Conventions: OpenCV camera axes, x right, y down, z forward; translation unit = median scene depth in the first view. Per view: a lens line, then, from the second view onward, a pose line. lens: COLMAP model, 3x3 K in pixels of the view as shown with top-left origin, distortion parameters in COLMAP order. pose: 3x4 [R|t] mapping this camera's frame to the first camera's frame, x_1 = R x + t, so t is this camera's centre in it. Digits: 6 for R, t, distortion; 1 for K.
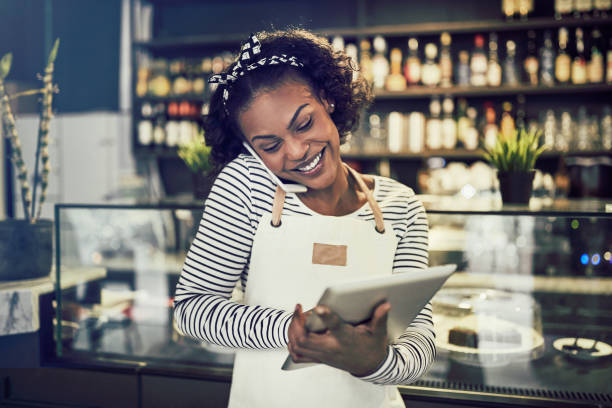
lens RADIAL K [[602.5, 0, 305.2], [0, 602.5, 204.3], [0, 0, 1]] dist [-0.012310, 0.000000]
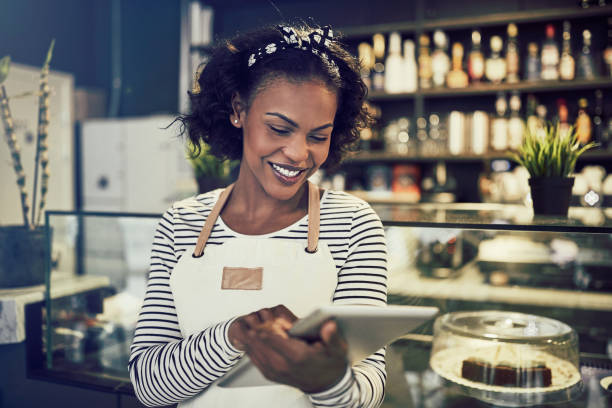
lens RADIAL K [[602.5, 0, 314.6], [0, 602.5, 201.8], [0, 0, 1]] dist [-0.012310, 0.000000]
pose [[0.987021, 0.007170, -0.160429, 0.089984], [-0.008232, 0.999948, -0.005957, -0.007100], [0.160378, 0.007200, 0.987029, 0.057380]]
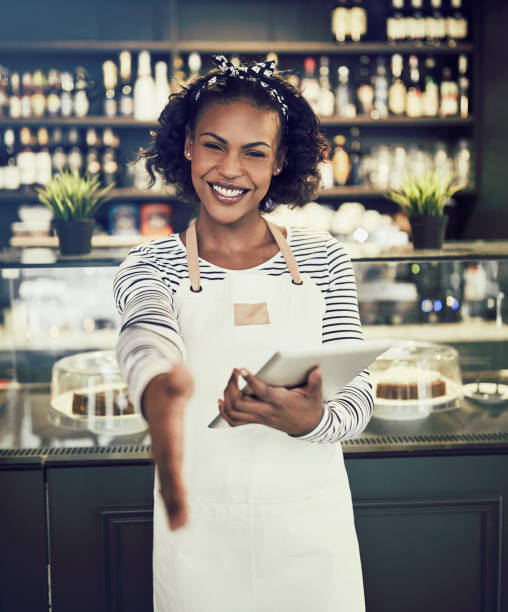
lens RADIAL K [[750.3, 0, 253.5], [0, 750.3, 275.2], [0, 0, 1]] dist [-0.011672, 0.000000]
pose [[0.952012, -0.038216, 0.303665, -0.136938], [0.029268, 0.998994, 0.033963, -0.003619], [-0.304658, -0.023446, 0.952173, -0.025988]]
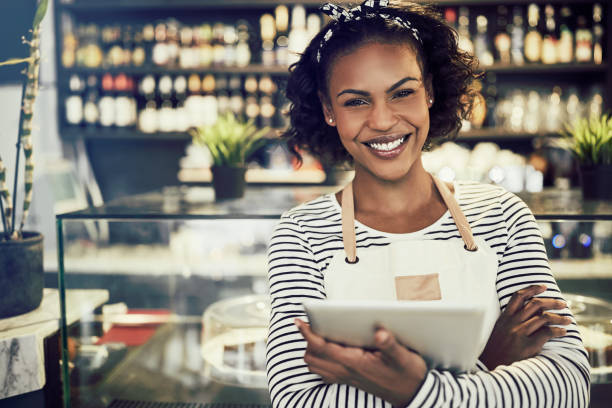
lens RADIAL K [[602.5, 0, 308.3], [0, 602.5, 205.5], [0, 0, 1]] dist [-0.012310, 0.000000]
pose [[0.982468, -0.023852, 0.184898, -0.116775], [0.015229, 0.998735, 0.047914, -0.021060], [-0.185807, -0.044258, 0.981589, 0.098306]]
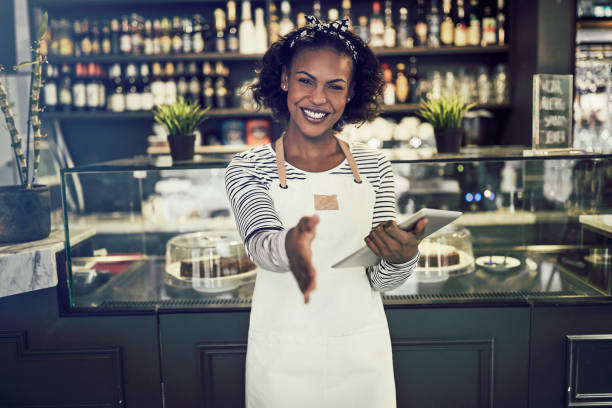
lens RADIAL K [[602.5, 0, 308.5], [0, 602.5, 208.1], [0, 0, 1]] dist [-0.012310, 0.000000]
pose [[0.971430, -0.059145, 0.229840, -0.111590], [0.040063, 0.995418, 0.086826, -0.003349], [-0.233922, -0.075137, 0.969348, -0.075095]]
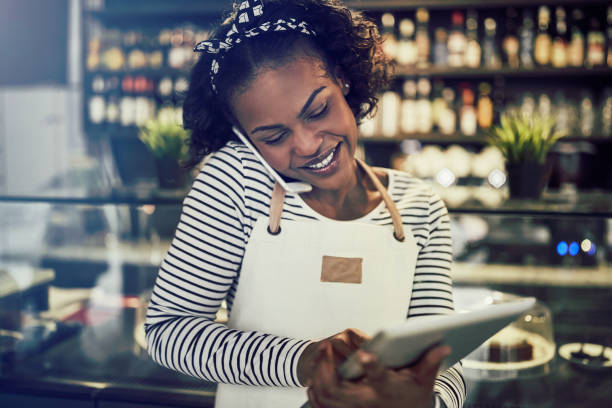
lens RADIAL K [[602.5, 0, 305.7], [0, 602.5, 204.4], [0, 0, 1]] dist [-0.012310, 0.000000]
pose [[0.996857, 0.004312, 0.079105, -0.023893], [-0.007115, 0.999356, 0.035183, -0.010350], [-0.078902, -0.035635, 0.996245, 0.064784]]
